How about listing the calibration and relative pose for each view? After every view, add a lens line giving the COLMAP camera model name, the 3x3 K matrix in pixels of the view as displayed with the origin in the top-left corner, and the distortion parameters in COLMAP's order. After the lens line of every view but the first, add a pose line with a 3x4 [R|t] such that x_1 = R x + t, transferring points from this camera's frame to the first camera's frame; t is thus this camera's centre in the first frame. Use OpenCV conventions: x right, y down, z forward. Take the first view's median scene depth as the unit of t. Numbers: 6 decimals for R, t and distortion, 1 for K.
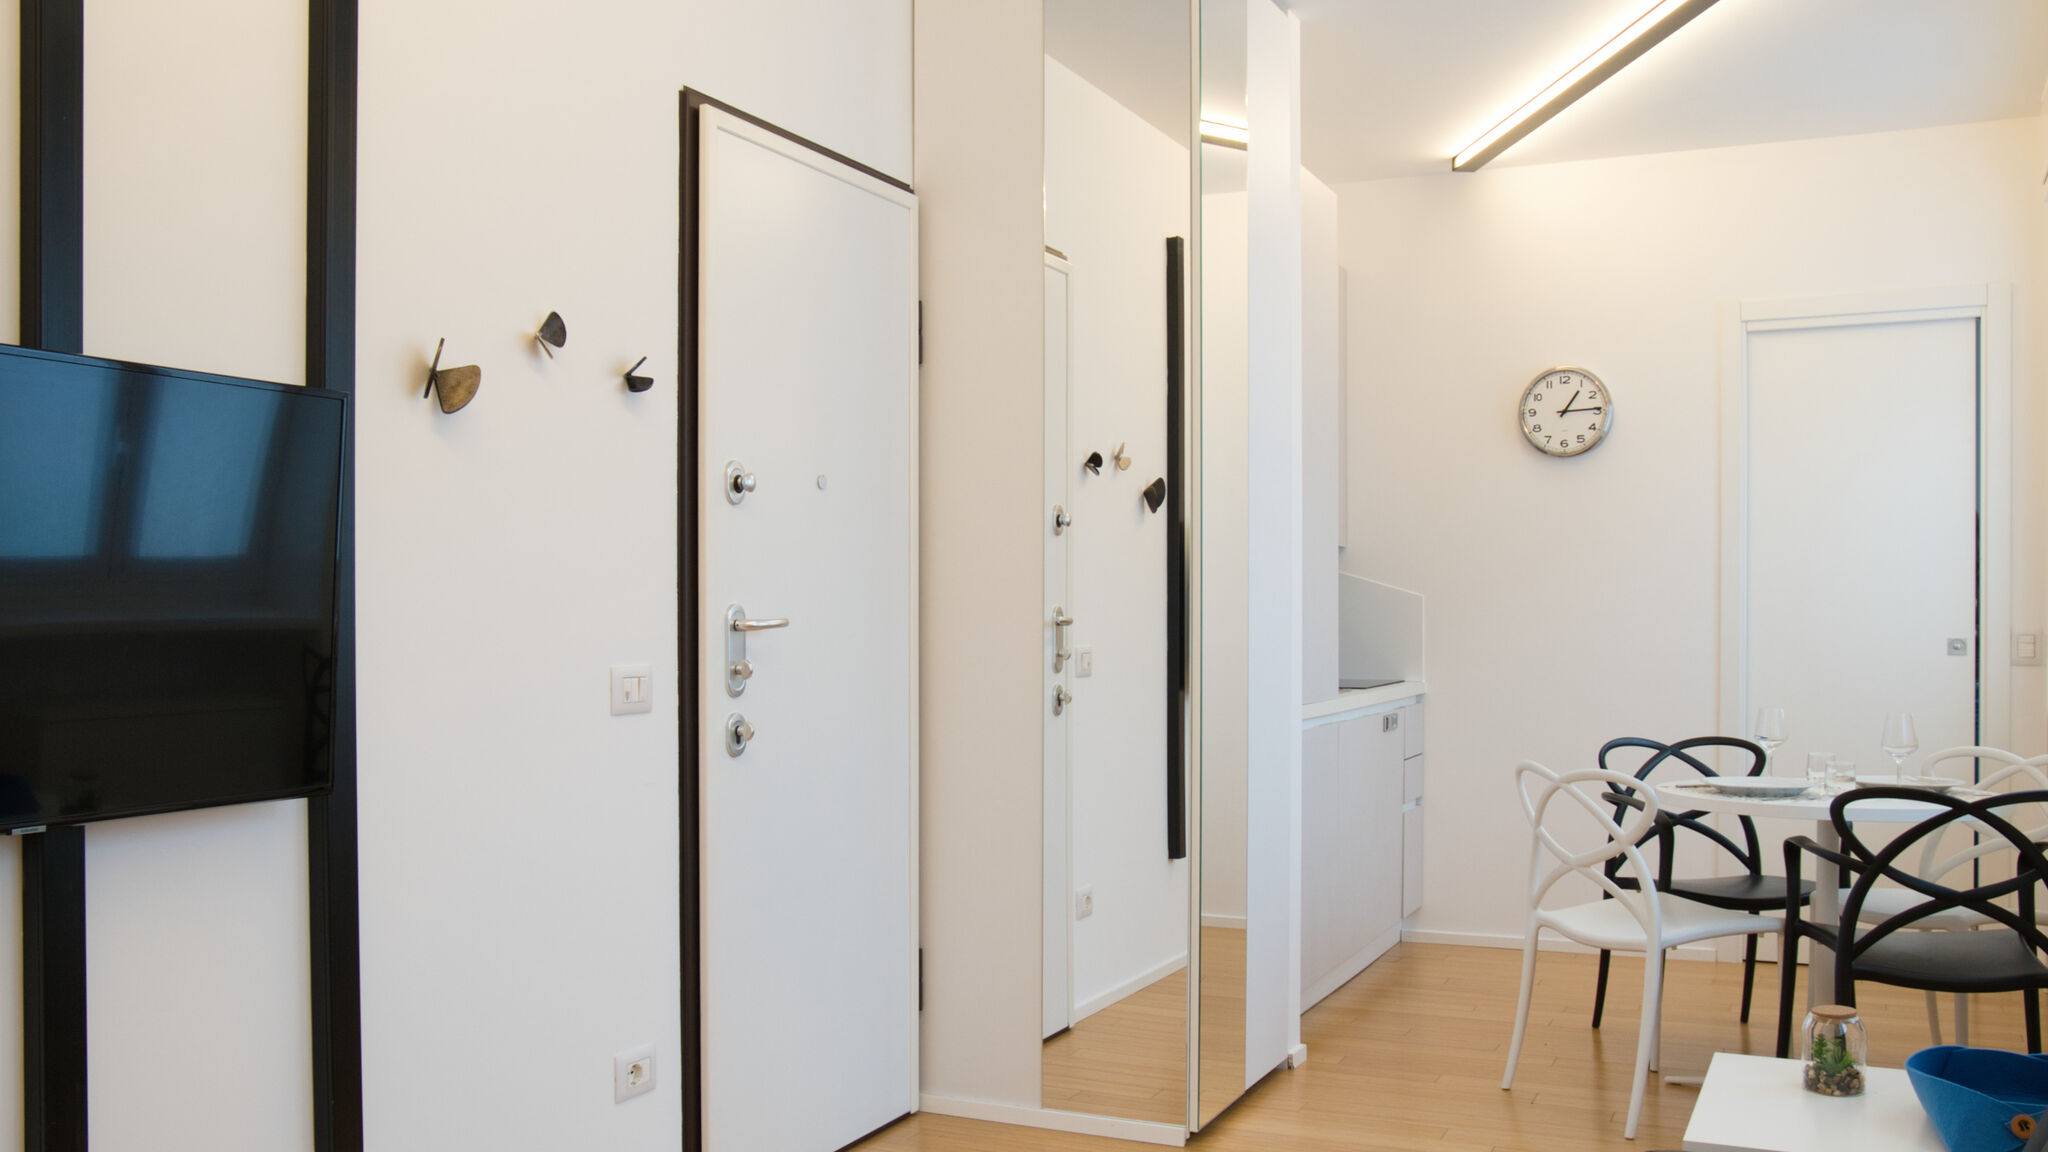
lens RADIAL K [[1747.7, 0, 1021.2], [0, 1747.7, 638.8], [0, 0, 1]] dist [-0.108472, 0.144782]
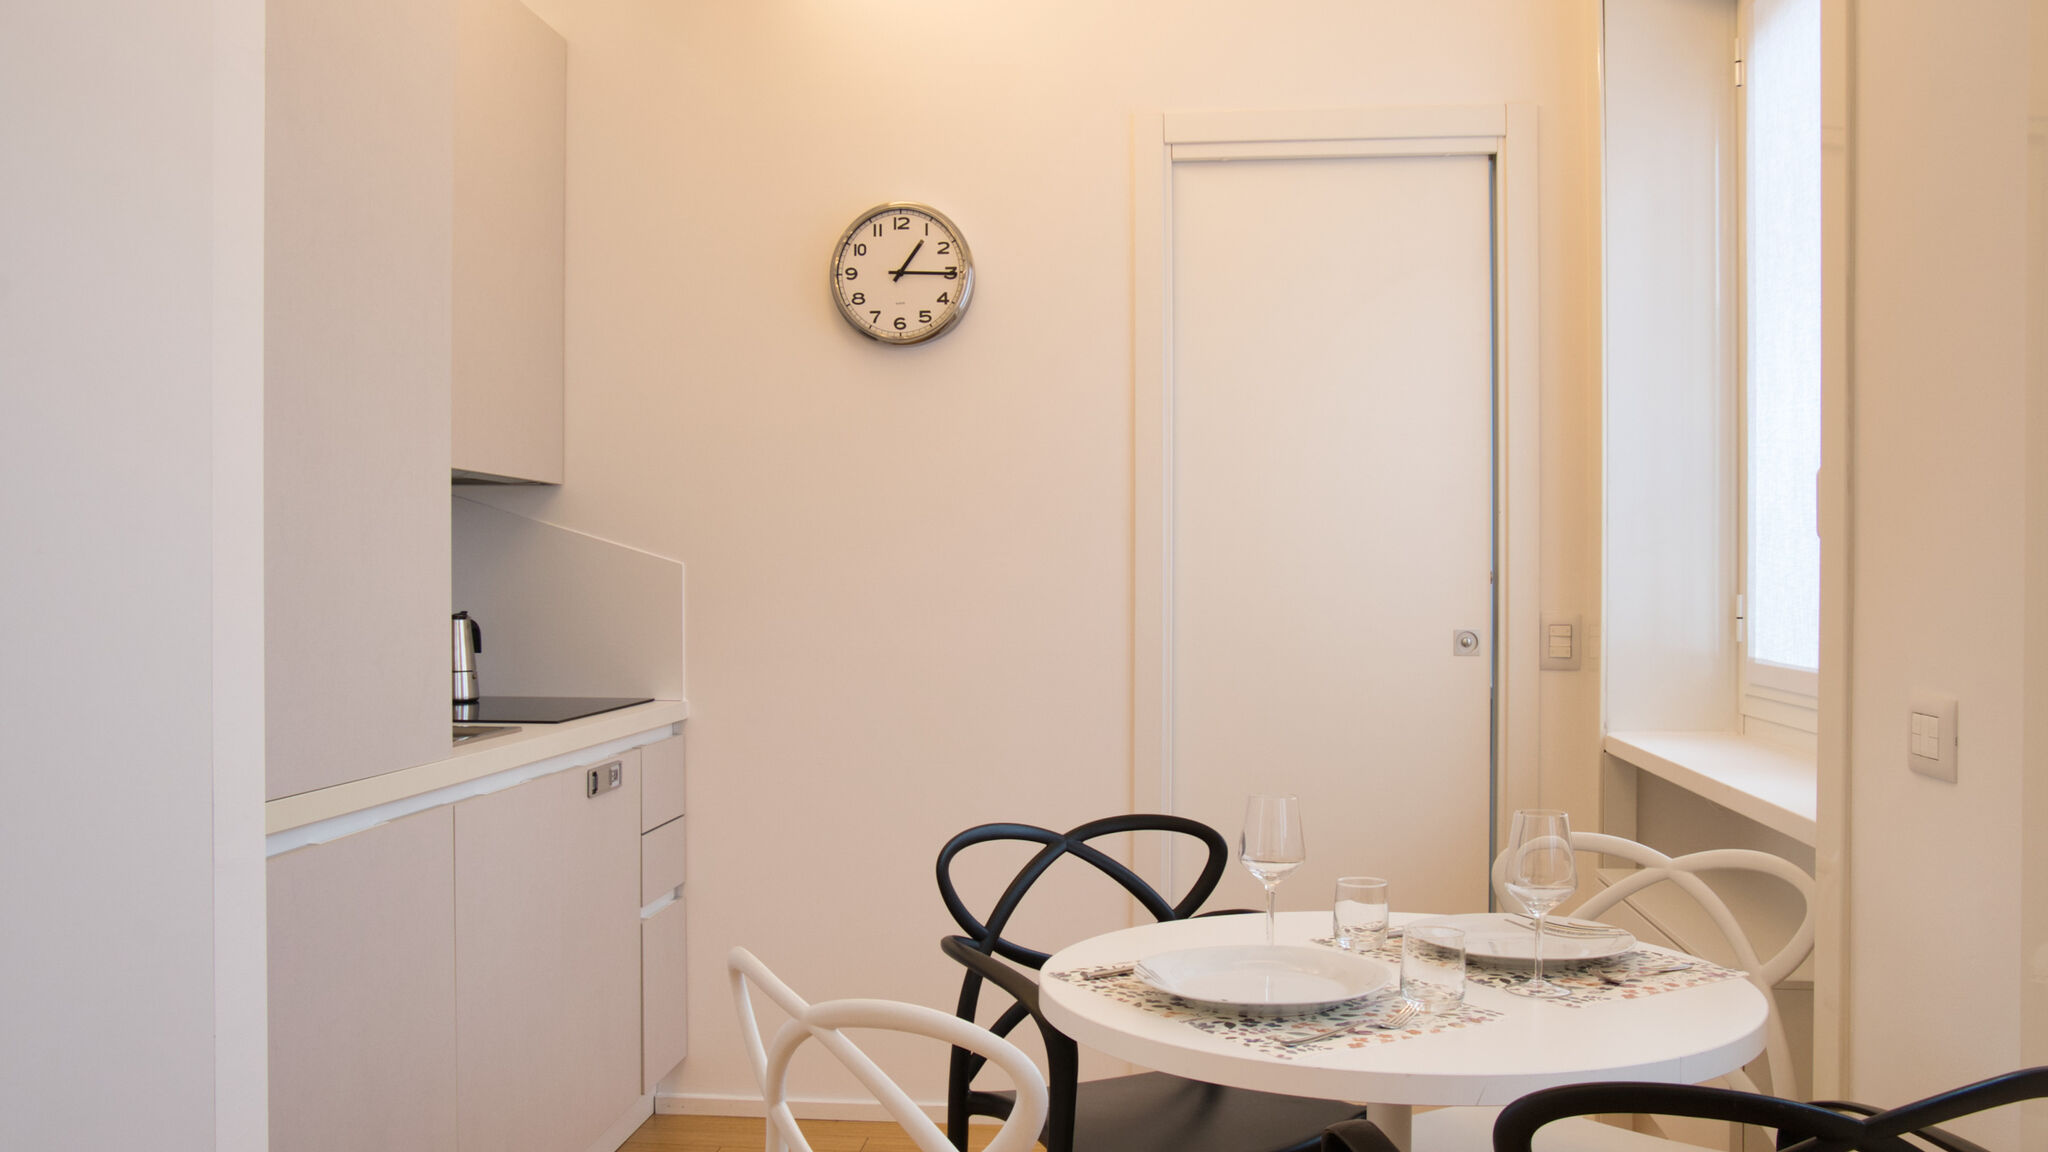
lens RADIAL K [[1747.7, 0, 1021.2], [0, 1747.7, 638.8], [0, 0, 1]] dist [-0.108472, 0.144782]
pose [[0.941824, -0.007931, 0.336013, 0.200075], [0.003281, 0.999891, 0.014406, -0.009452], [-0.336091, -0.012465, 0.941747, 0.545655]]
